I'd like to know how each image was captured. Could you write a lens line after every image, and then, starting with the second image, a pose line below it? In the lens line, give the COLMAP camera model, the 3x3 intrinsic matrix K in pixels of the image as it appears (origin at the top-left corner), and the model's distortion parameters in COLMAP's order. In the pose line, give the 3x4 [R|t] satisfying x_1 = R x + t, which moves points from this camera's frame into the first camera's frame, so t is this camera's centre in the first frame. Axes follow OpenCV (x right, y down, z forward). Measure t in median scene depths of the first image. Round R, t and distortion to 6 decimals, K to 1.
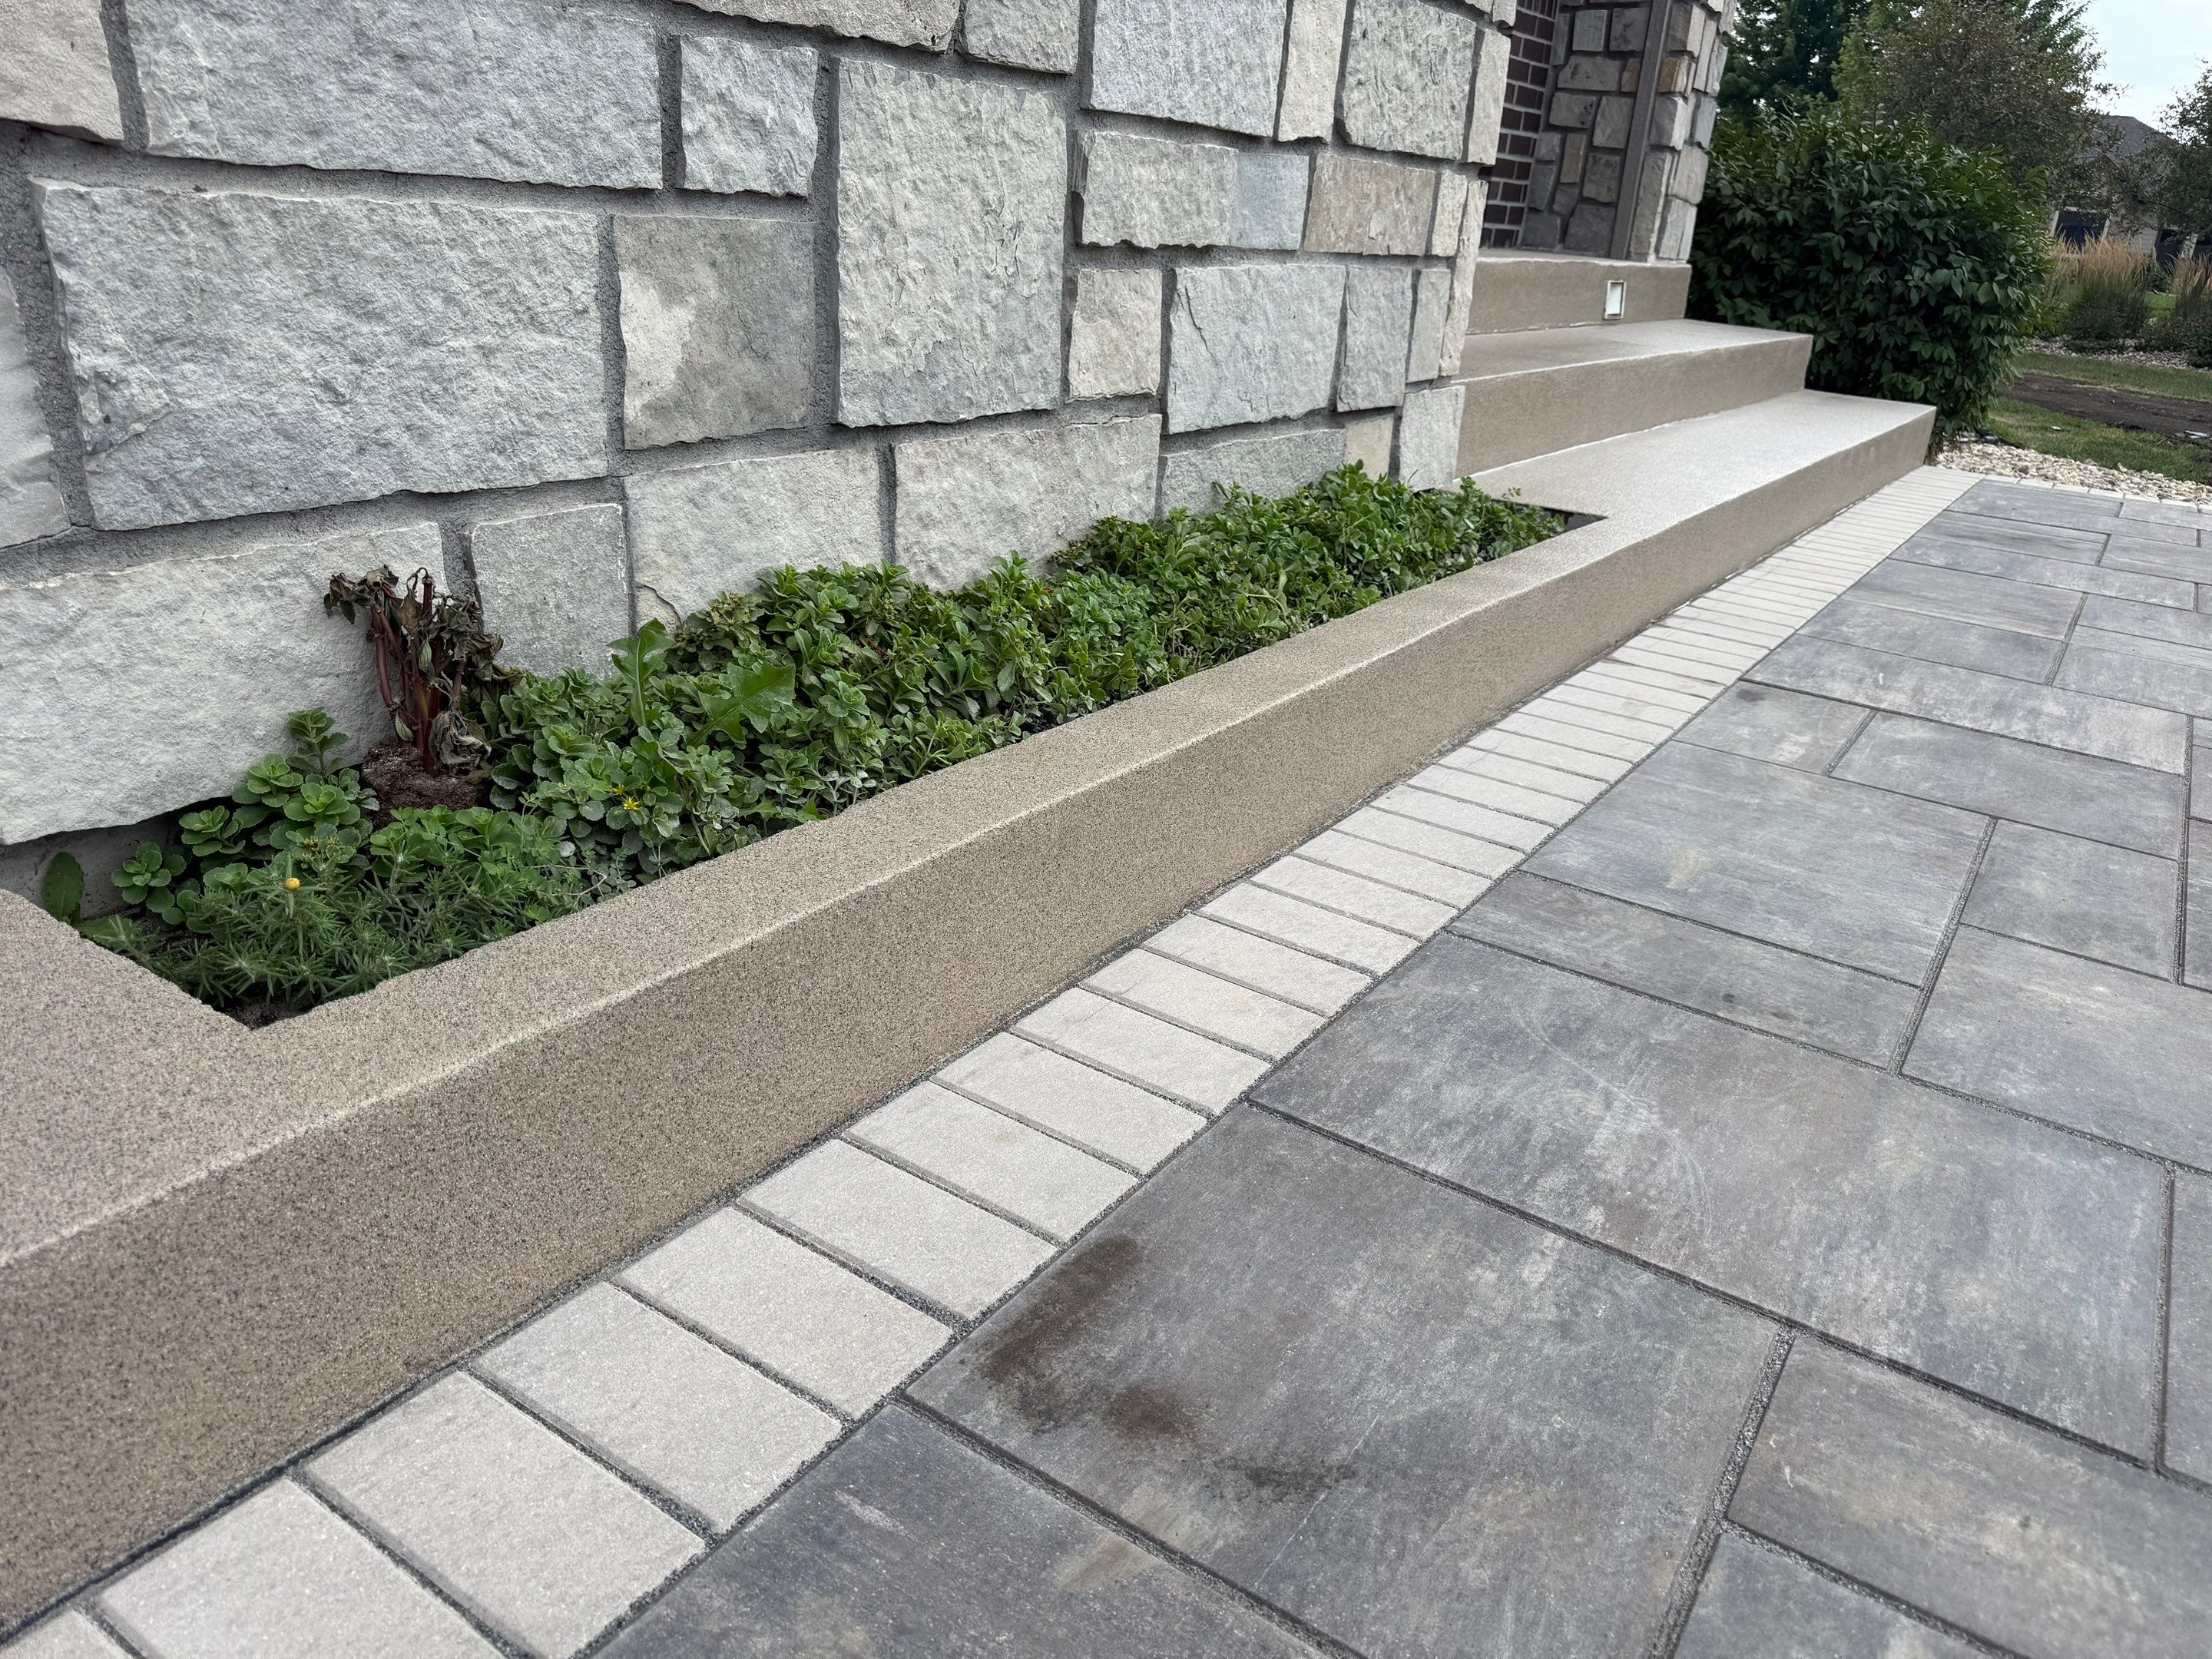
lens RADIAL K [[1580.4, 0, 1105.7], [0, 1580.4, 840.8], [0, 0, 1]] dist [0.009797, -0.010651]
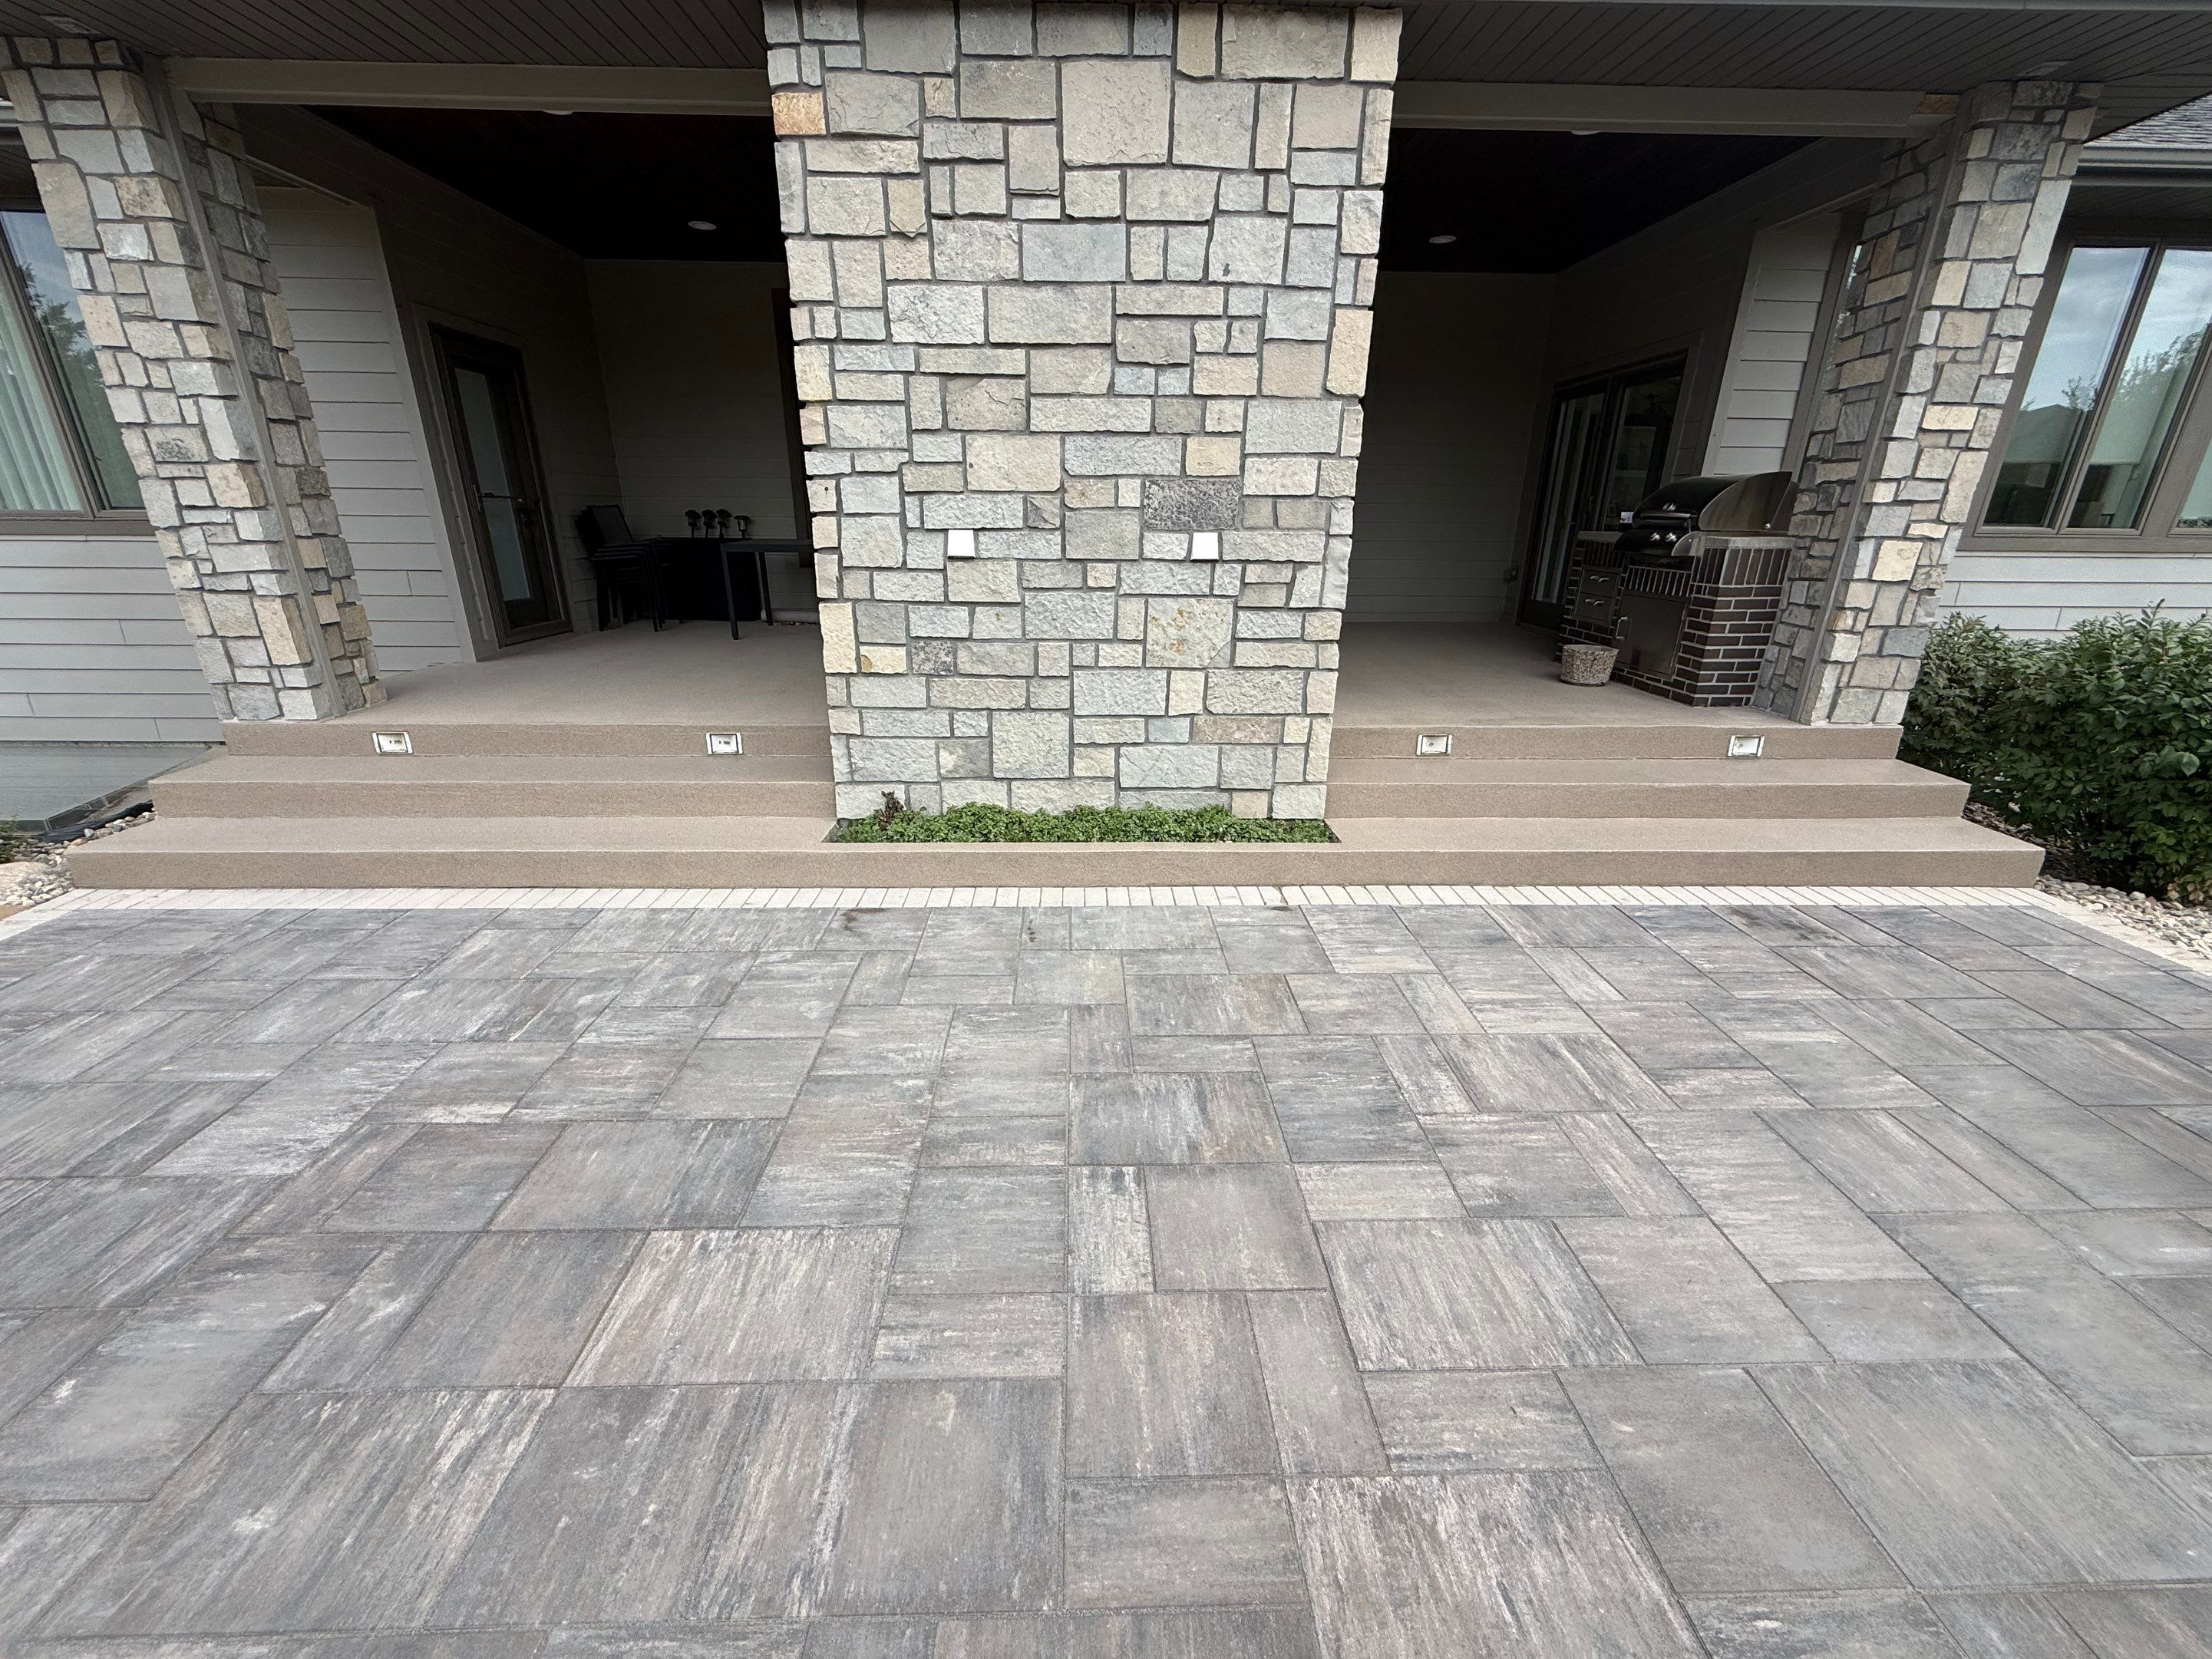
lens RADIAL K [[877.9, 0, 1100.6], [0, 877.9, 830.8], [0, 0, 1]] dist [0.000044, -0.000223]
pose [[0.571953, 0.214449, -0.791758, 2.483275], [-0.276999, 0.959017, 0.059652, -0.392666], [0.772102, 0.185197, 0.607915, -0.445037]]
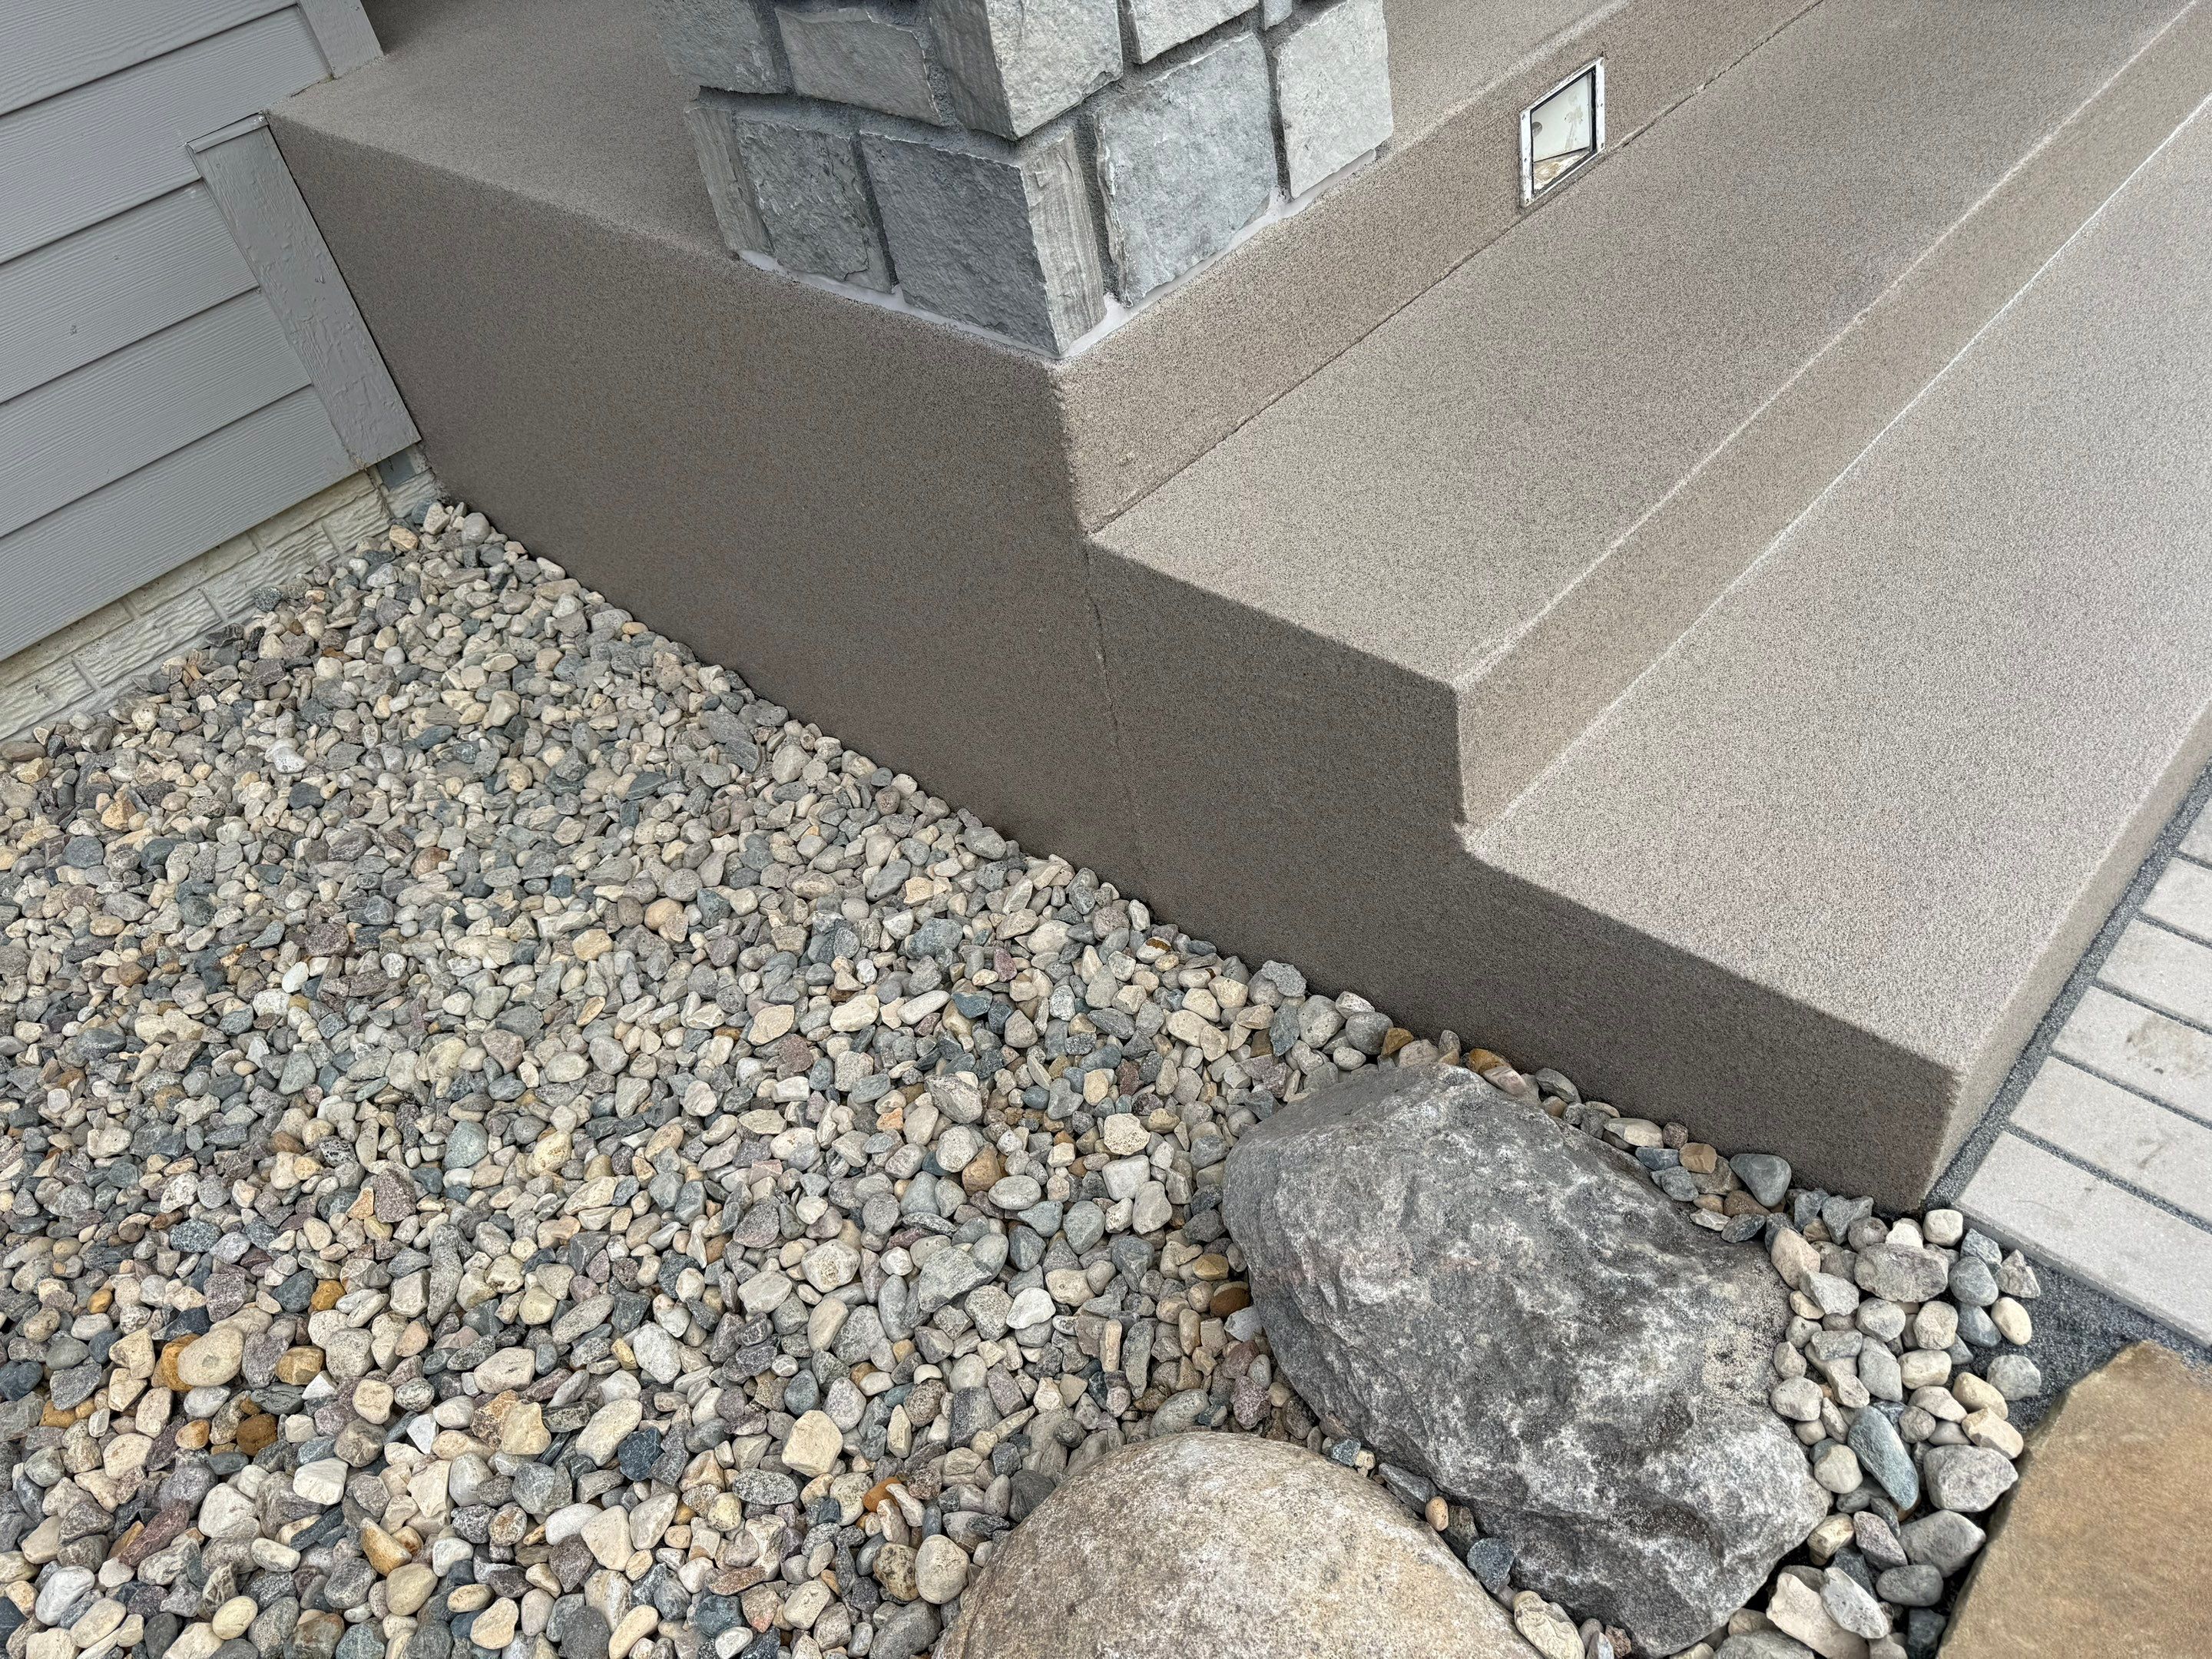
lens RADIAL K [[1569.8, 0, 1091.9], [0, 1569.8, 839.8], [0, 0, 1]] dist [0.010725, -0.011021]
pose [[0.955614, -0.050219, -0.290309, -1.741456], [0.156006, 0.922138, 0.354011, 0.244509], [0.249927, -0.383588, 0.889043, -2.096963]]
